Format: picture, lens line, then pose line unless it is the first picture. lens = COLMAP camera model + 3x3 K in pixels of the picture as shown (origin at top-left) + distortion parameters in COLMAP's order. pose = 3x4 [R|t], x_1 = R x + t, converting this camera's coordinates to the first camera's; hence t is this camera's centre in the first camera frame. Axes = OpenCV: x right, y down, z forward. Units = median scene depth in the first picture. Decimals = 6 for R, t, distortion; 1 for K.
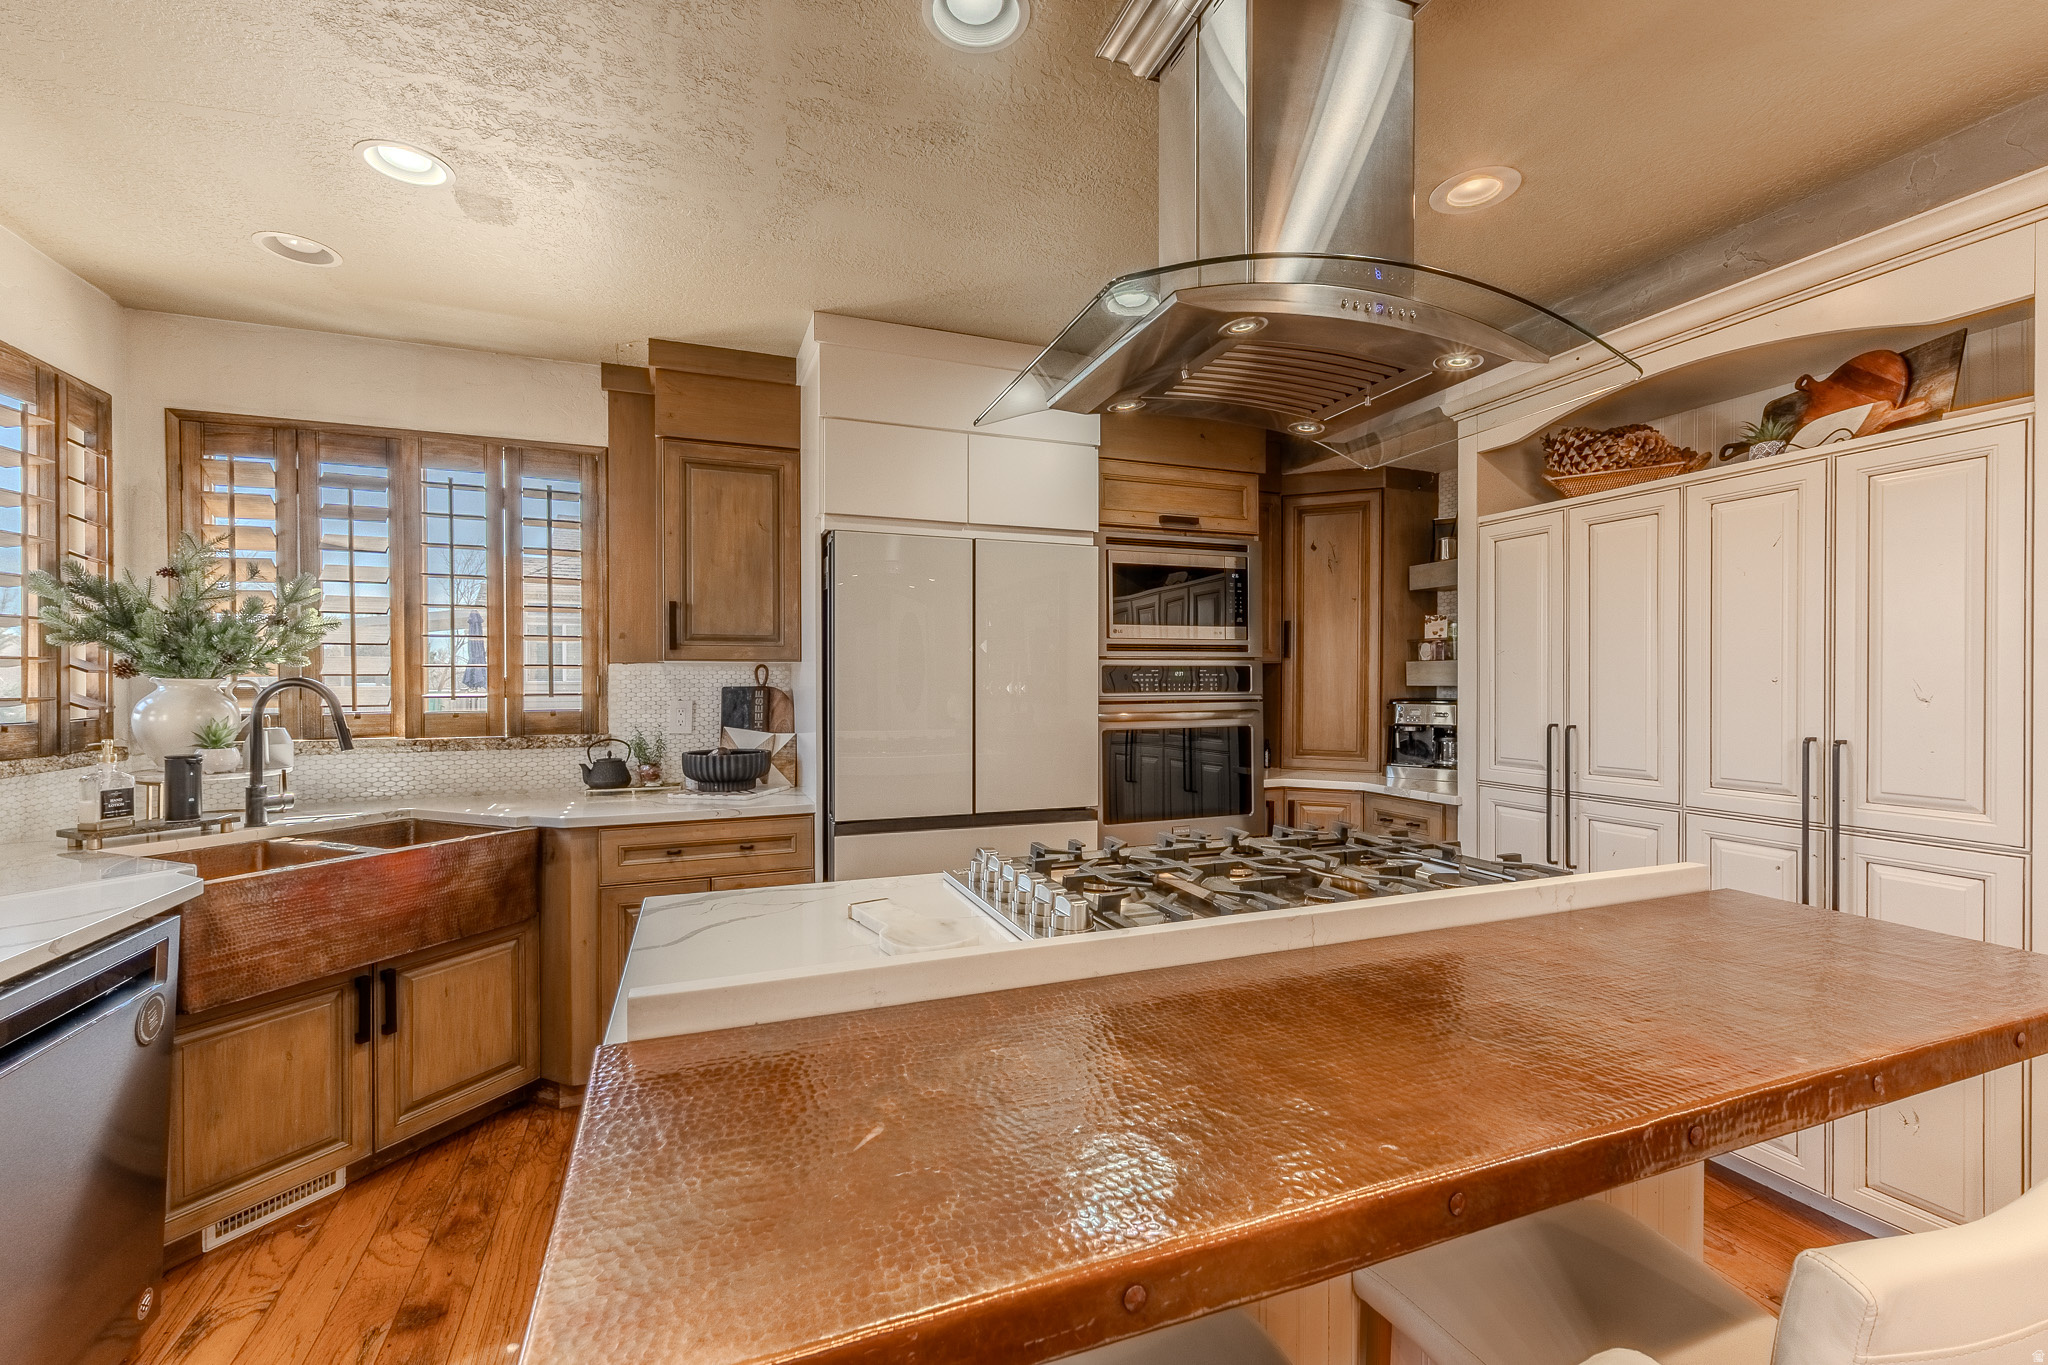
lens RADIAL K [[875.9, 0, 1027.0], [0, 875.9, 675.6], [0, 0, 1]] dist [0.003665, 0.000594]
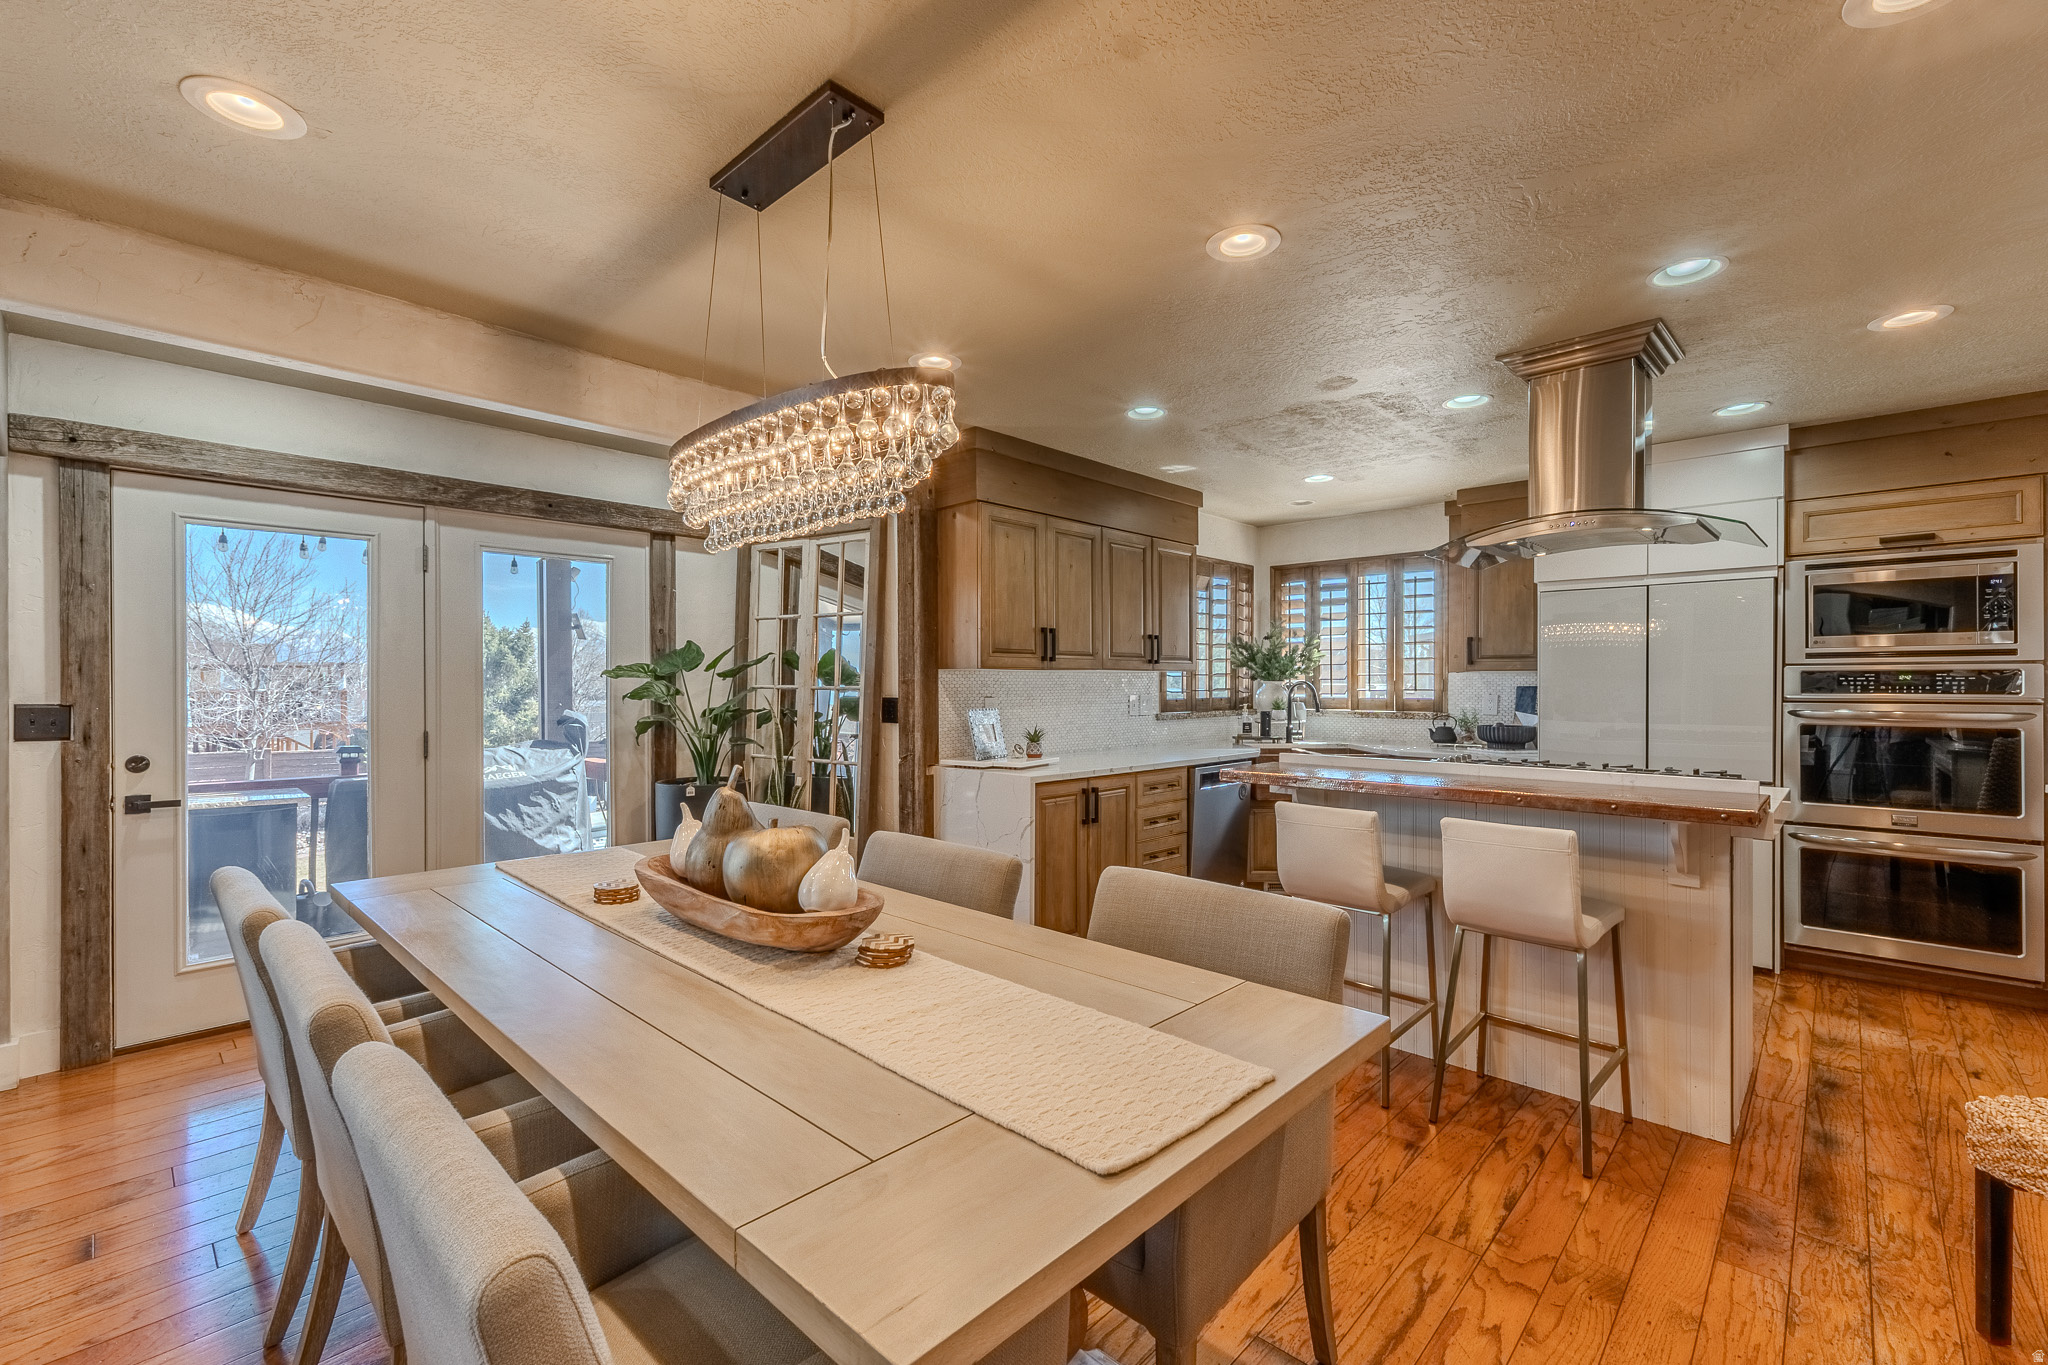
lens RADIAL K [[875.9, 0, 1035.8], [0, 875.9, 679.3], [0, 0, 1]] dist [0.003665, 0.000594]
pose [[0.422062, 0.000278, -0.906567, 0.828867], [0.003852, 0.999990, 0.002100, -0.007840], [0.906559, -0.004378, 0.422057, -0.527787]]
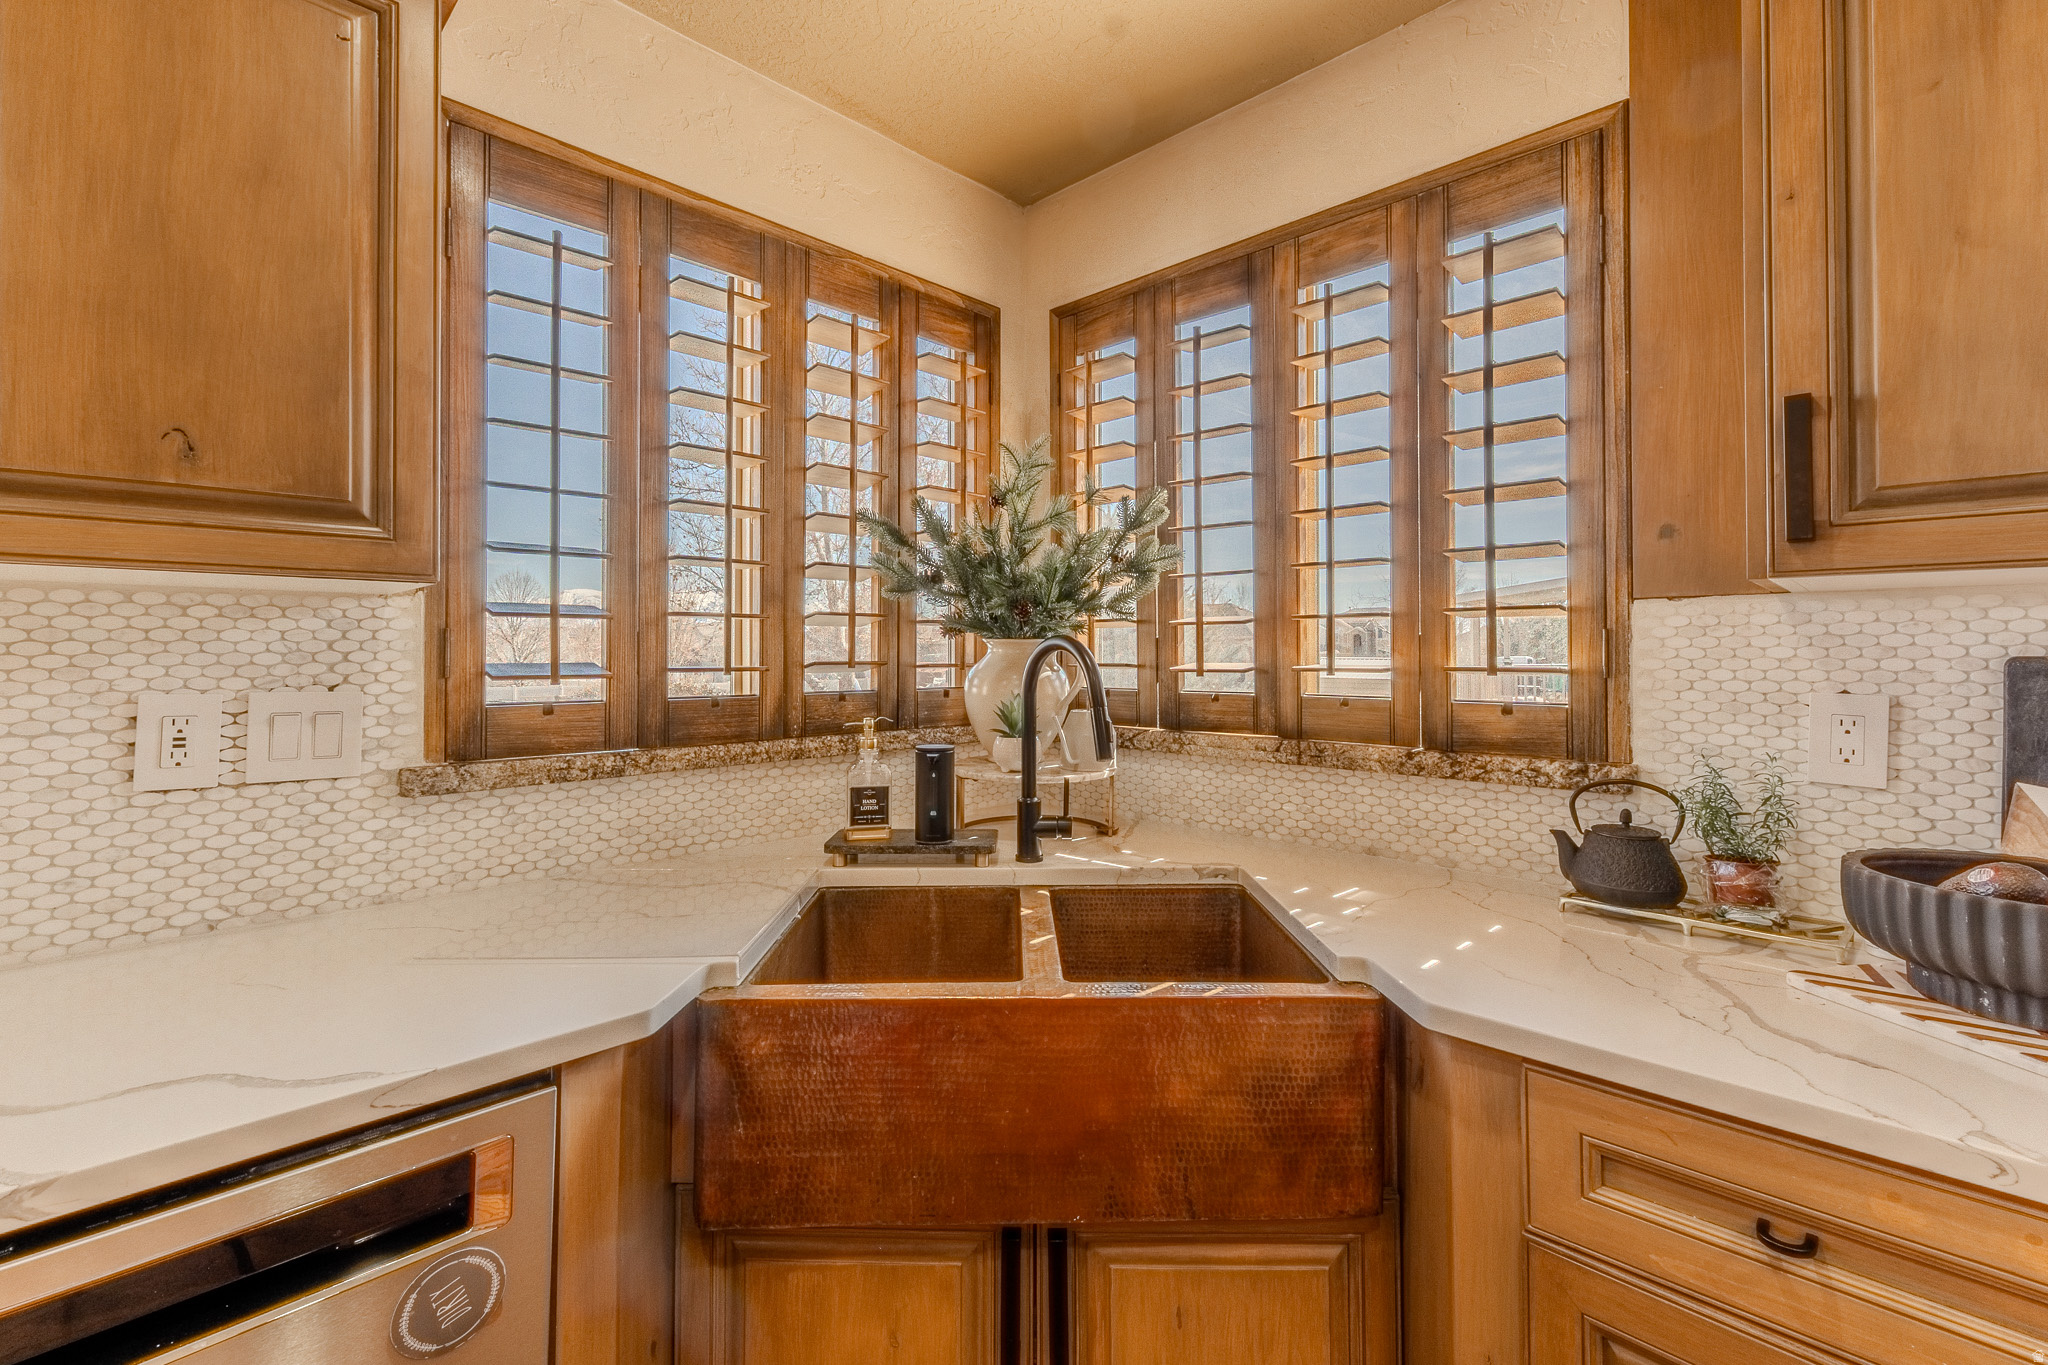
lens RADIAL K [[875.9, 0, 1045.8], [0, 875.9, 641.7], [0, 0, 1]] dist [0.003665, 0.000594]
pose [[0.406619, -0.008747, -0.913556, -0.222112], [0.001873, 0.999960, -0.008741, 0.010551], [0.913596, 0.001843, 0.406619, 0.618375]]
